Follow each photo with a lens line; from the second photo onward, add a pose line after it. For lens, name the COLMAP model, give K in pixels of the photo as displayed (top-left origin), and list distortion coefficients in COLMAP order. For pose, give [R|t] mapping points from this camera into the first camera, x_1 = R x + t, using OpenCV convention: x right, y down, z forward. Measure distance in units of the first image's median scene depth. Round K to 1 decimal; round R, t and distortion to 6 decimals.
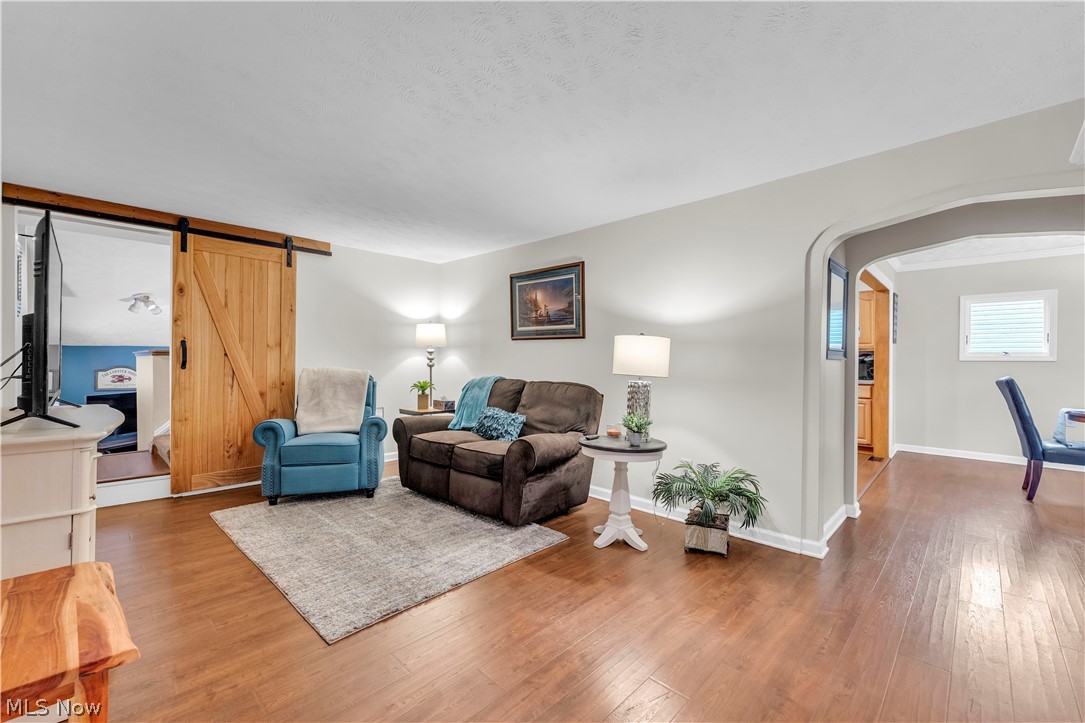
lens RADIAL K [[446.1, 0, 541.4], [0, 446.1, 359.2], [0, 0, 1]] dist [0.000945, -0.001002]
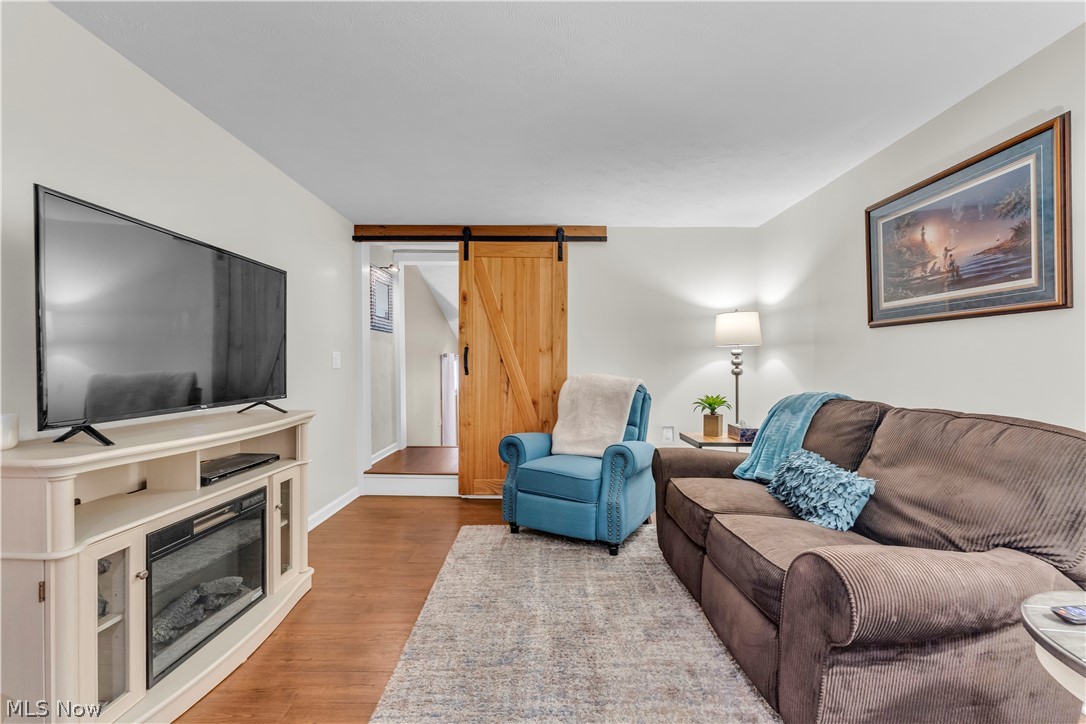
lens RADIAL K [[446.5, 0, 544.8], [0, 446.5, 371.1], [0, 0, 1]] dist [0.000945, -0.001002]
pose [[0.701472, 0.004418, -0.712683, 0.053076], [0.005196, 0.999923, 0.011312, 0.002270], [0.712678, -0.011638, 0.701395, 0.396781]]
